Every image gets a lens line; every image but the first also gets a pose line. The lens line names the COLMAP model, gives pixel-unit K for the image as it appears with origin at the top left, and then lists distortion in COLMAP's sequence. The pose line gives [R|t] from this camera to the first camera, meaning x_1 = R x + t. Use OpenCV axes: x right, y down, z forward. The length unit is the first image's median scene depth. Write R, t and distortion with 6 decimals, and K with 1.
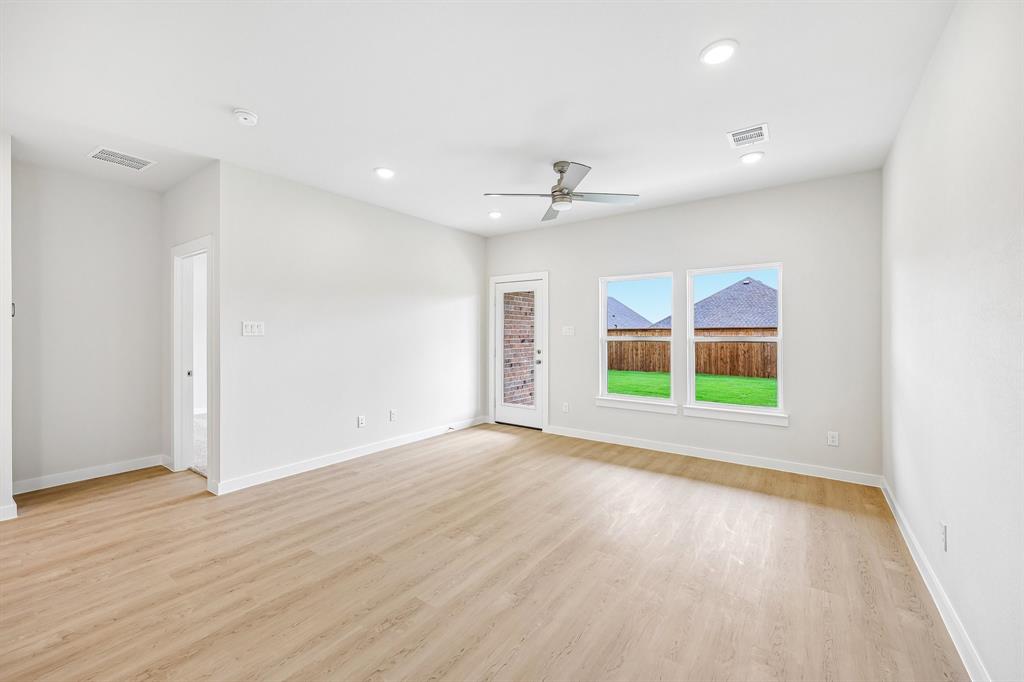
lens RADIAL K [[417.8, 0, 497.3], [0, 417.8, 334.5], [0, 0, 1]] dist [0.001507, -0.000589]
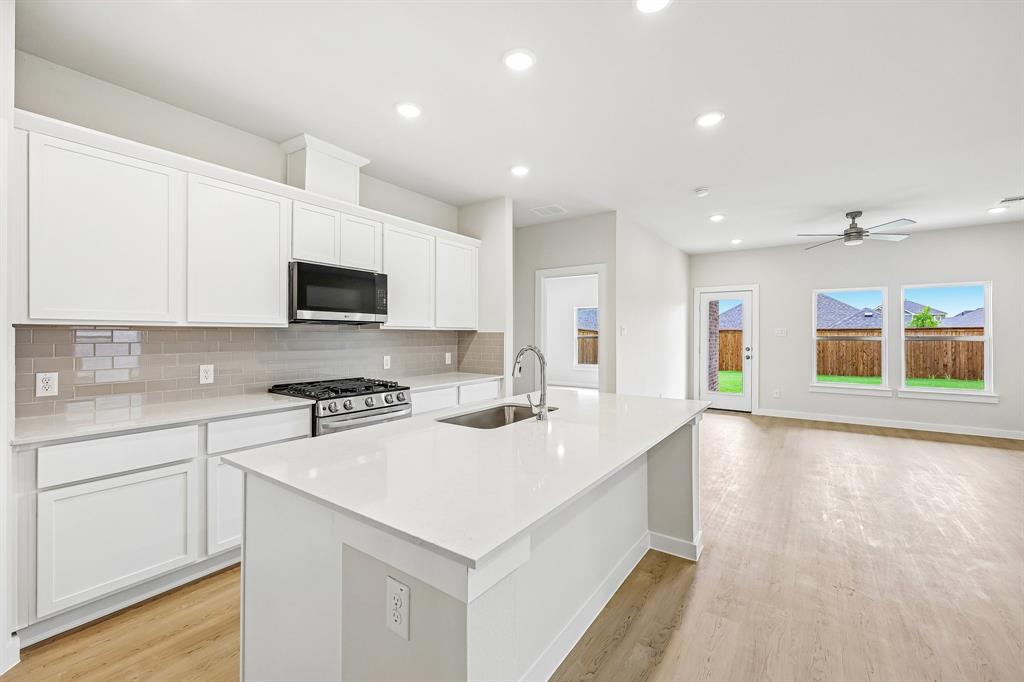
lens RADIAL K [[417.8, 0, 499.7], [0, 417.8, 340.5], [0, 0, 1]] dist [0.001507, -0.000589]
pose [[0.999999, 0.000154, -0.001020, -0.796622], [-0.000144, 0.999943, 0.010691, 0.003983], [0.001021, -0.010691, 0.999942, -0.301674]]
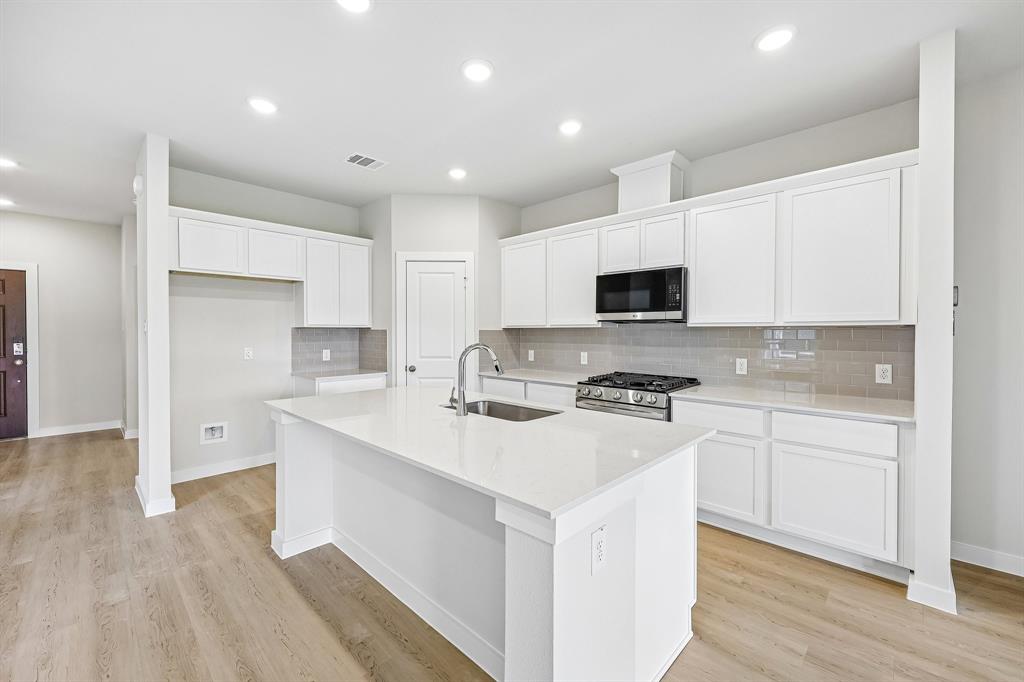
lens RADIAL K [[417.8, 0, 527.2], [0, 417.8, 335.1], [0, 0, 1]] dist [0.001507, -0.000589]
pose [[-0.106222, 0.007194, -0.994316, -0.303838], [-0.004436, 0.999960, 0.007709, 0.001040], [0.994333, 0.005229, -0.106186, 0.258779]]
